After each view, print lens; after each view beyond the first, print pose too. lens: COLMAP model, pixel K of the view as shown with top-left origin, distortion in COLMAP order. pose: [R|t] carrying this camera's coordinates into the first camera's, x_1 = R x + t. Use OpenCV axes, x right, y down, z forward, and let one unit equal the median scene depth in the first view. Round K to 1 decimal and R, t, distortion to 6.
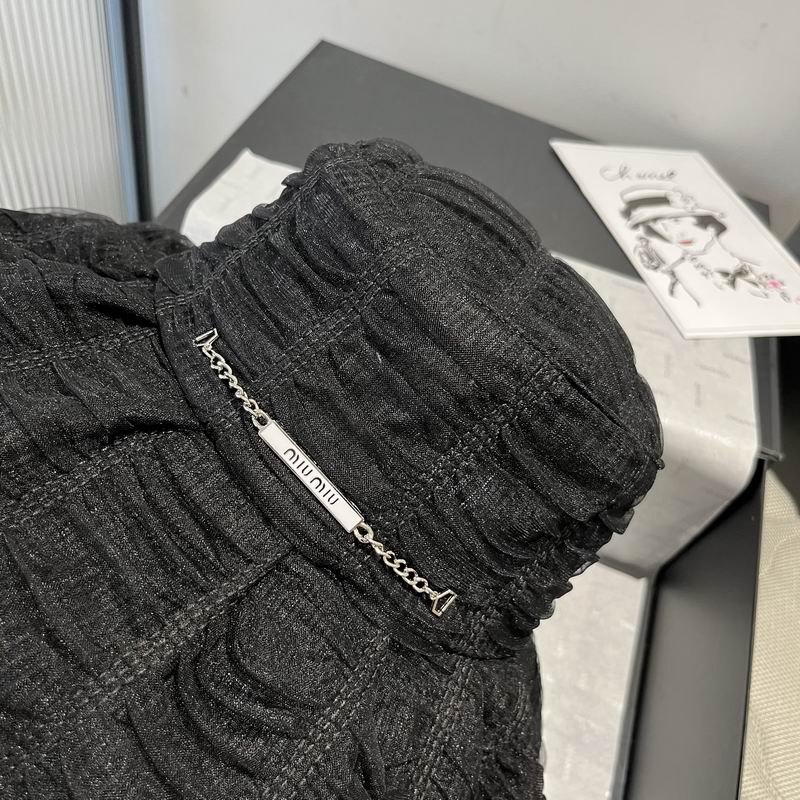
lens RADIAL K [[836.2, 0, 409.1], [0, 836.2, 361.9], [0, 0, 1]] dist [0.018509, 0.000000]
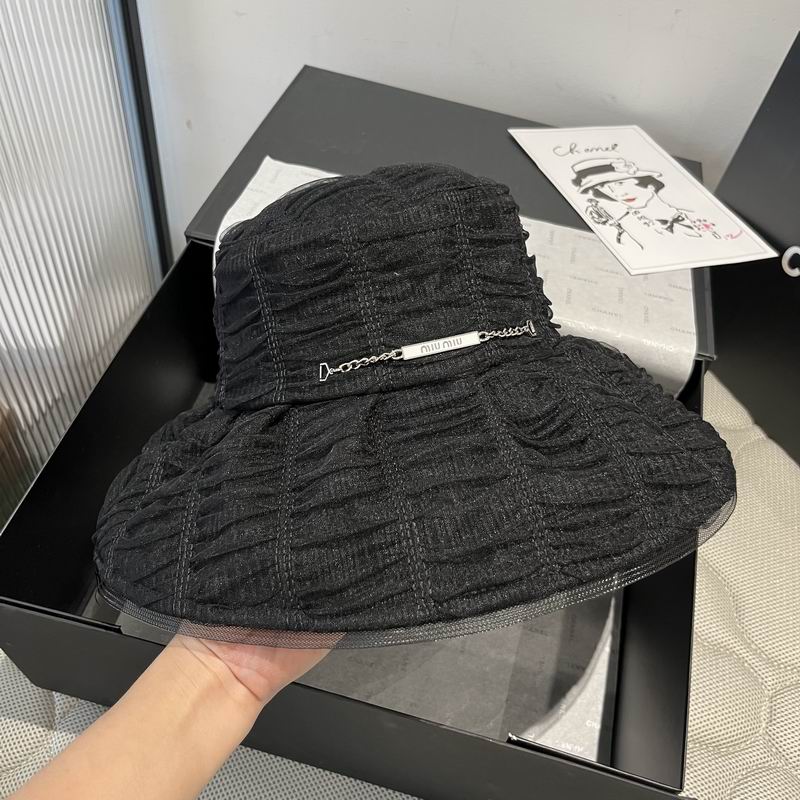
lens RADIAL K [[836.2, 0, 400.1], [0, 836.2, 401.1], [0, 0, 1]] dist [0.018509, 0.000000]
pose [[0.993632, -0.111764, -0.014300, -0.007095], [0.112000, 0.993564, 0.016917, 0.084319], [0.012317, -0.018411, 0.999755, -0.196656]]
